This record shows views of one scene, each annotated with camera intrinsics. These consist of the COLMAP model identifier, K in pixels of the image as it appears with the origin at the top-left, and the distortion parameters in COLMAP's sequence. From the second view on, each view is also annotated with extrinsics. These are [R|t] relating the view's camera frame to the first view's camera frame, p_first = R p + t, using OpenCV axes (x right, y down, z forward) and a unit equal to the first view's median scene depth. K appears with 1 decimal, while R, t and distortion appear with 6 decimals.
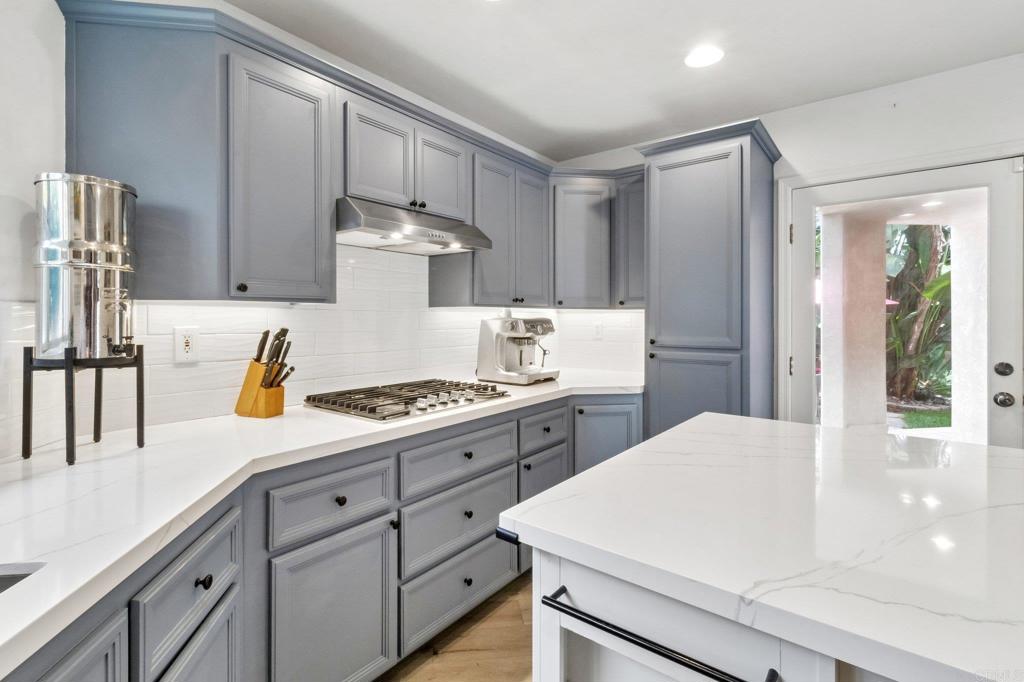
lens RADIAL K [[484.4, 0, 499.8], [0, 484.4, 324.3], [0, 0, 1]] dist [0.005932, 0.000223]
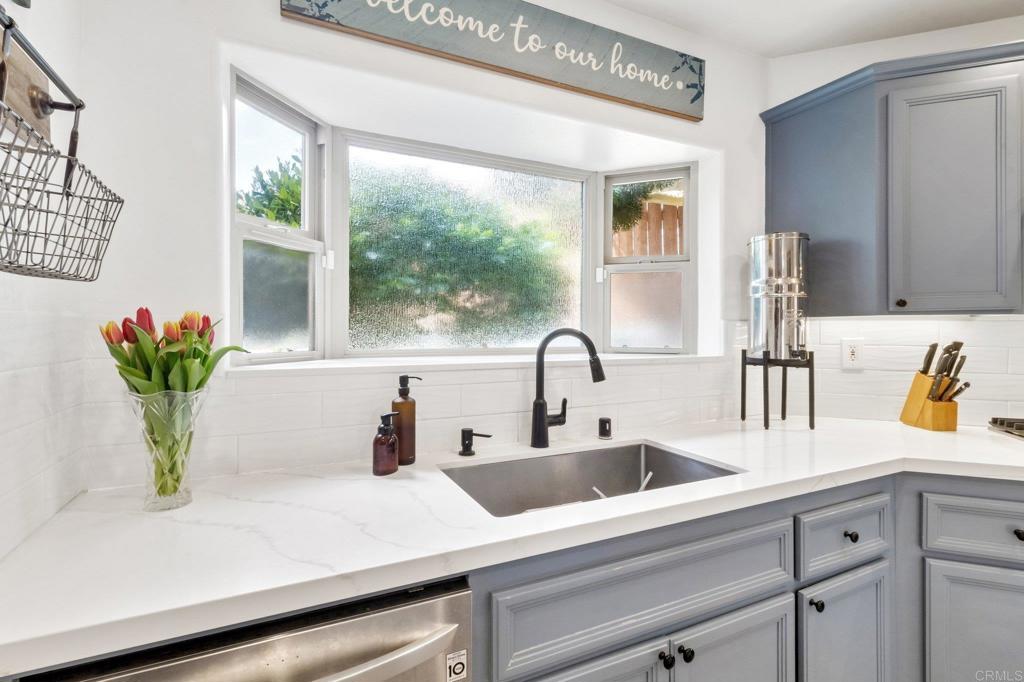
lens RADIAL K [[484.4, 0, 499.8], [0, 484.4, 324.3], [0, 0, 1]] dist [0.005932, 0.000223]
pose [[0.328500, -0.014382, -0.944394, 0.232439], [-0.011250, 0.999754, -0.019139, 0.003312], [0.944437, 0.016911, 0.328258, -0.238219]]
